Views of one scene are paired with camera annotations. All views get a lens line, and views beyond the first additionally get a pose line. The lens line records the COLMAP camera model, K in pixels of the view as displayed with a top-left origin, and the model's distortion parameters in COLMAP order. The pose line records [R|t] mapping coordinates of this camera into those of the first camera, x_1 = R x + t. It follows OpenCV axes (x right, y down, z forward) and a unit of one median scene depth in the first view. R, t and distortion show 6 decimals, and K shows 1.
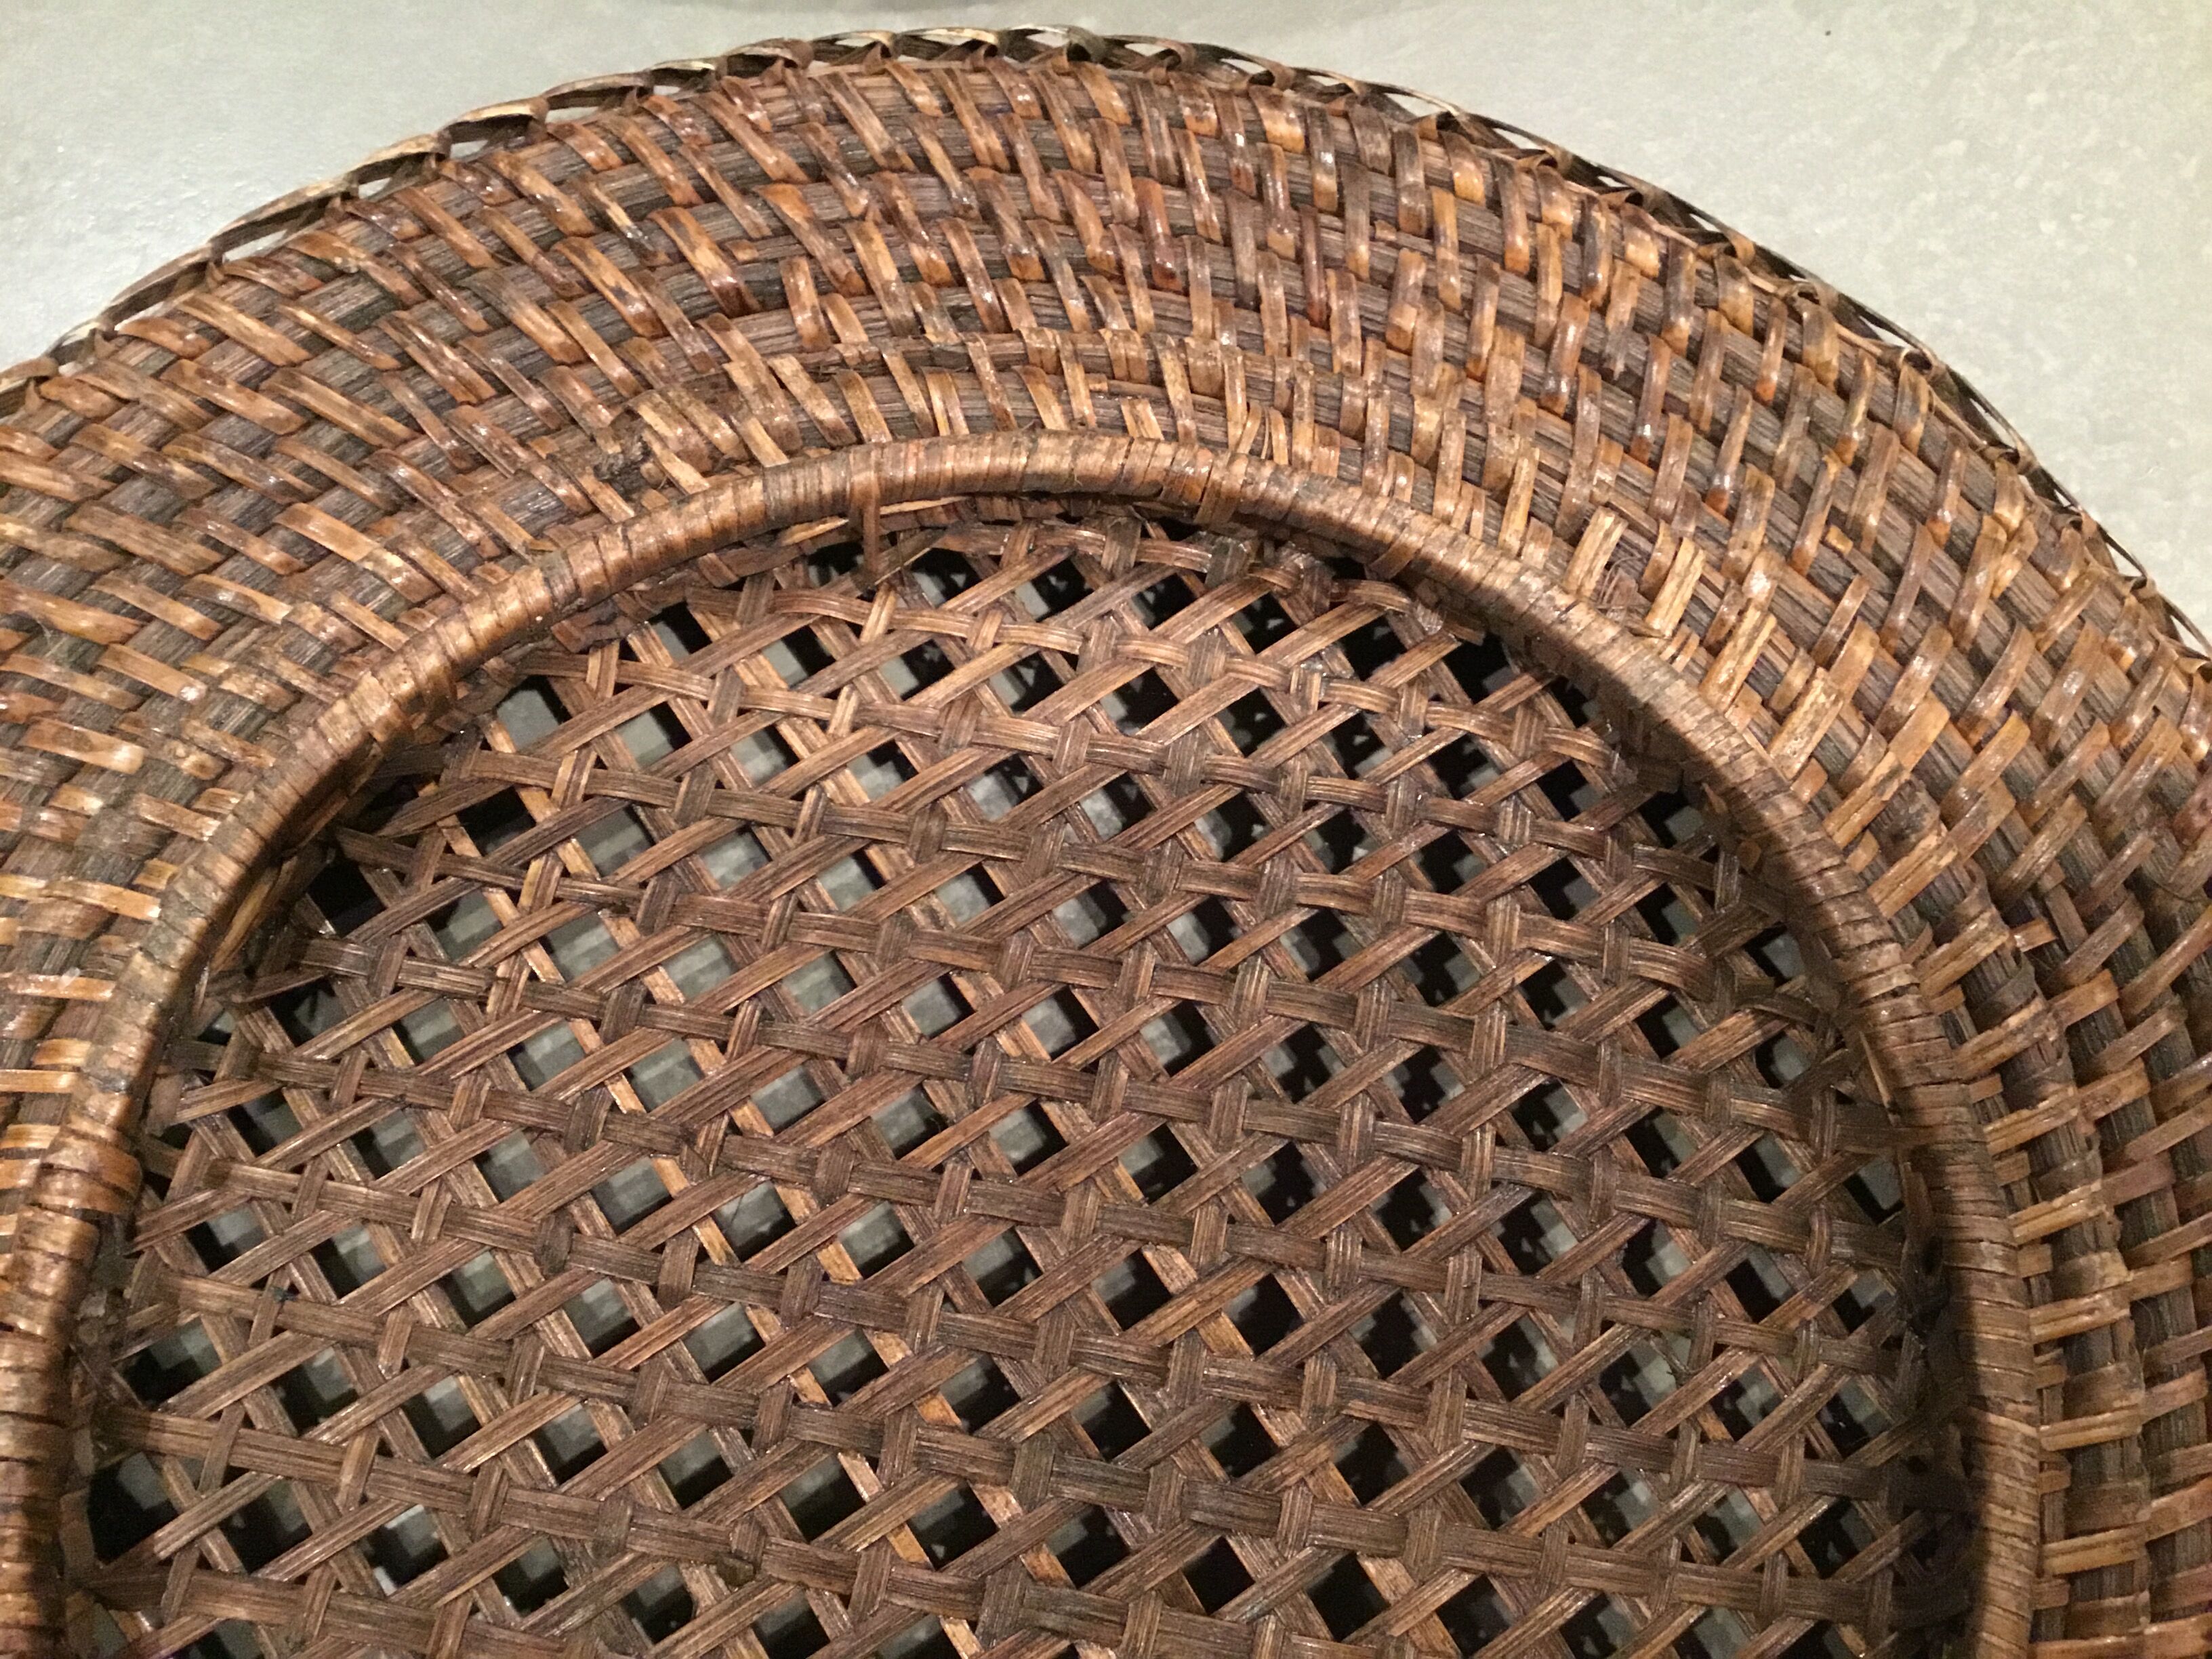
lens RADIAL K [[2146.2, 0, 1106.0], [0, 2146.2, 829.5], [0, 0, 1]] dist [0.143424, -0.319095]
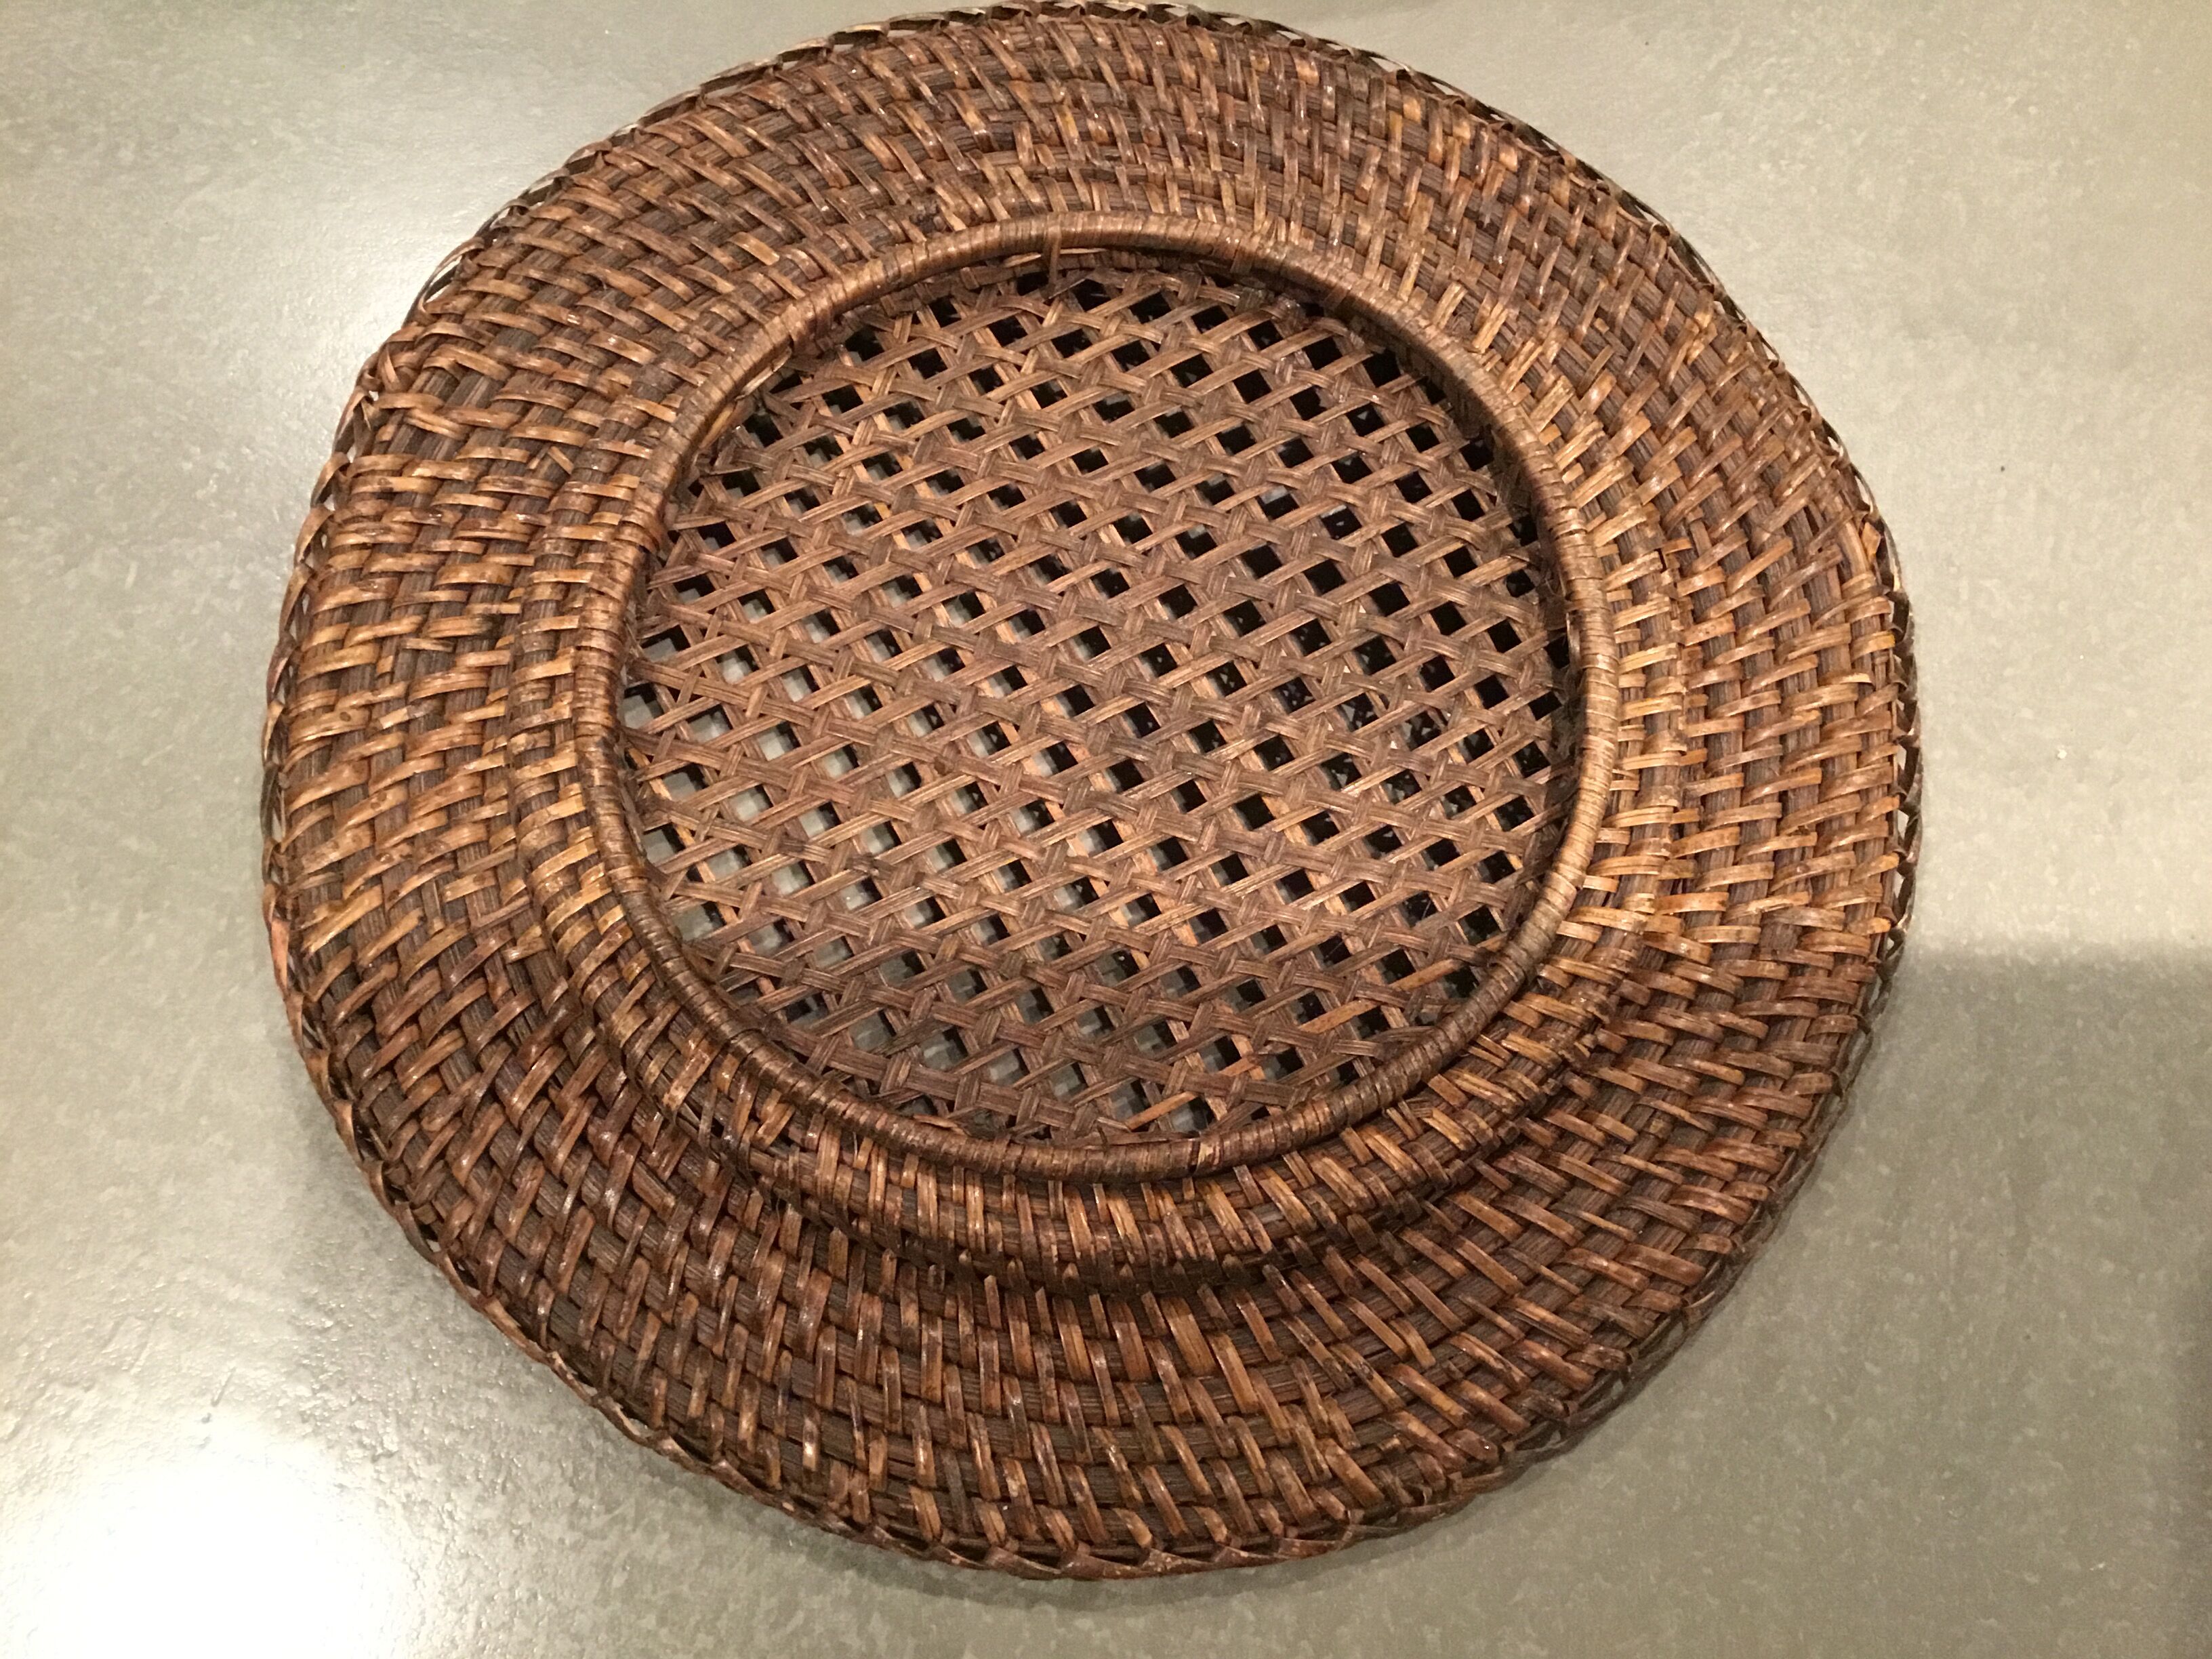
lens RADIAL K [[2206.5, 0, 1106.0], [0, 2206.5, 829.5], [0, 0, 1]] dist [0.244313, -0.600131]
pose [[0.995272, 0.087268, -0.042640, 0.054198], [-0.088720, 0.995495, -0.033433, 0.372943], [0.039530, 0.037057, 0.998531, -0.820287]]
